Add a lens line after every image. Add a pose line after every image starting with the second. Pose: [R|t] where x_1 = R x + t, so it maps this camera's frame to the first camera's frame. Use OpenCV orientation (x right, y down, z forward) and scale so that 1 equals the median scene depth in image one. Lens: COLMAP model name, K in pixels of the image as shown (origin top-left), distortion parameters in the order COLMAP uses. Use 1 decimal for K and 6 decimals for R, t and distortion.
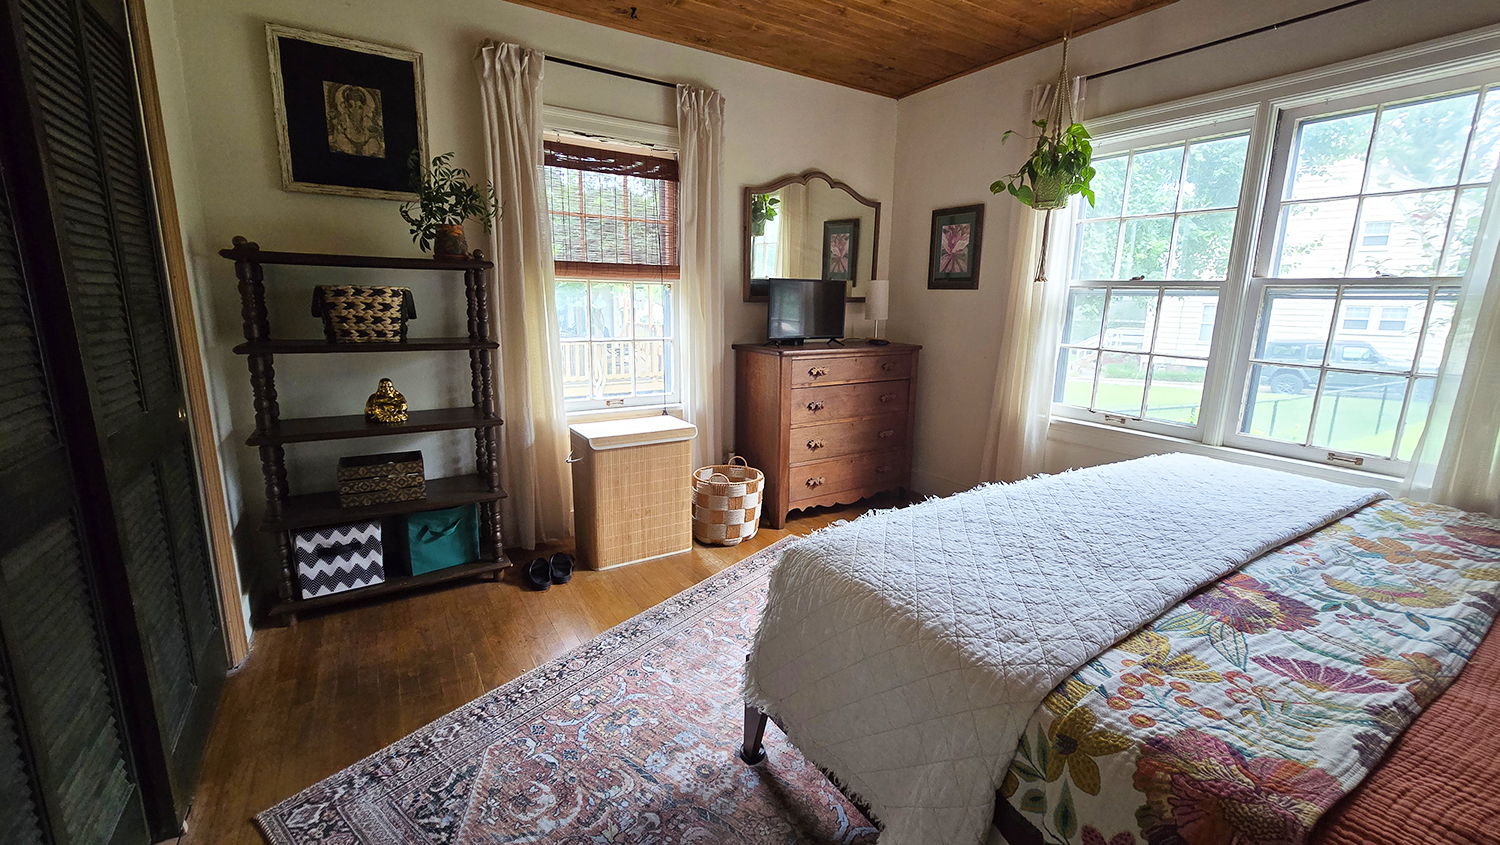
lens RADIAL K [[620.0, 0, 744.3], [0, 620.0, 421.5], [0, 0, 1]] dist [-0.002534, -0.000397]
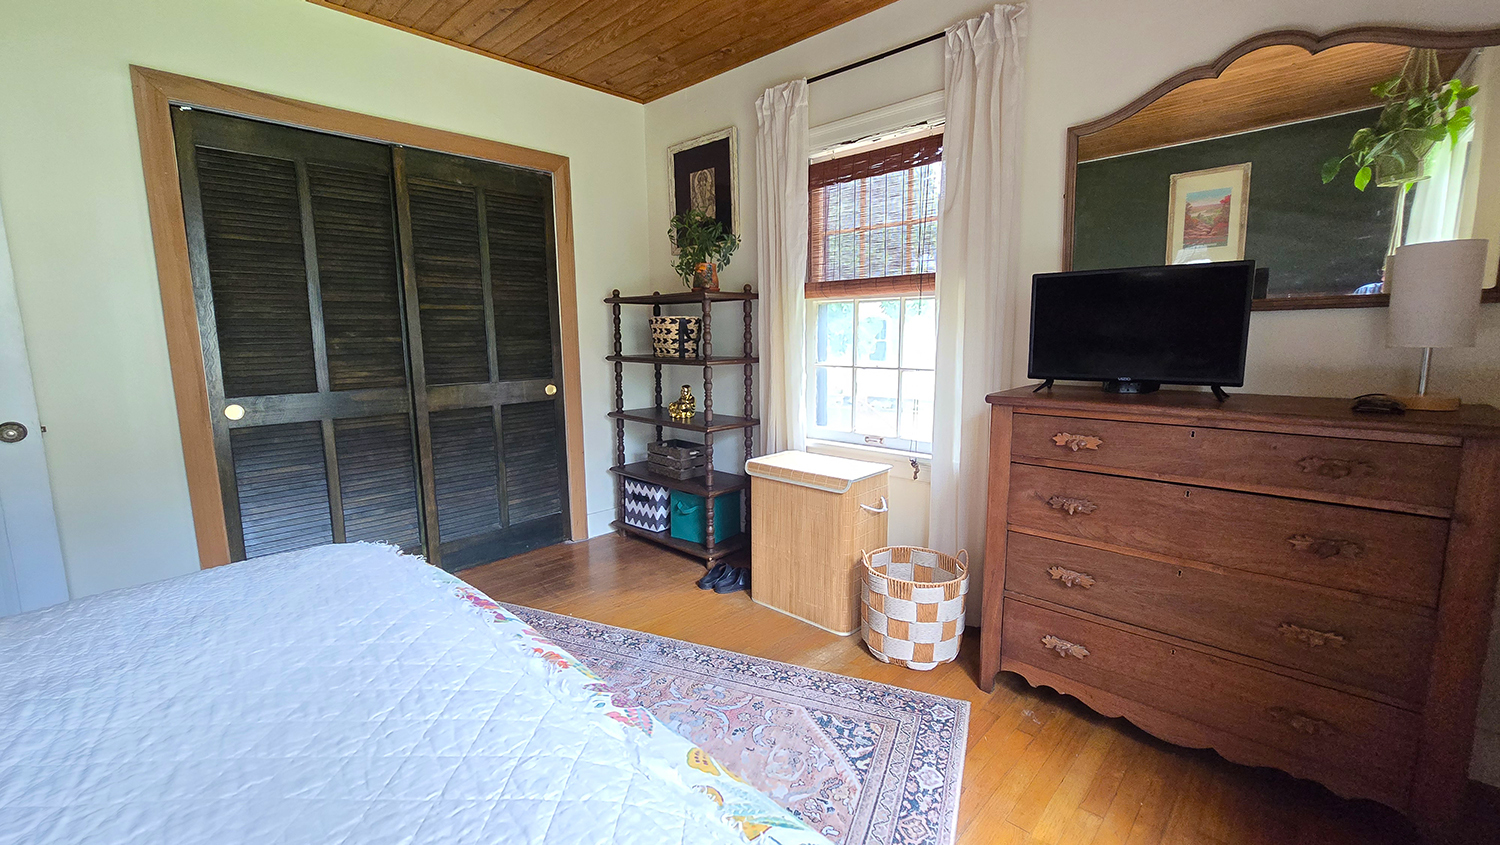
lens RADIAL K [[620.0, 0, 744.8], [0, 620.0, 421.0], [0, 0, 1]] dist [-0.002534, -0.000397]
pose [[0.239953, 0.120870, -0.963231, 0.756461], [-0.173169, 0.981634, 0.080041, -0.124710], [0.955215, 0.147596, 0.256477, 0.808311]]
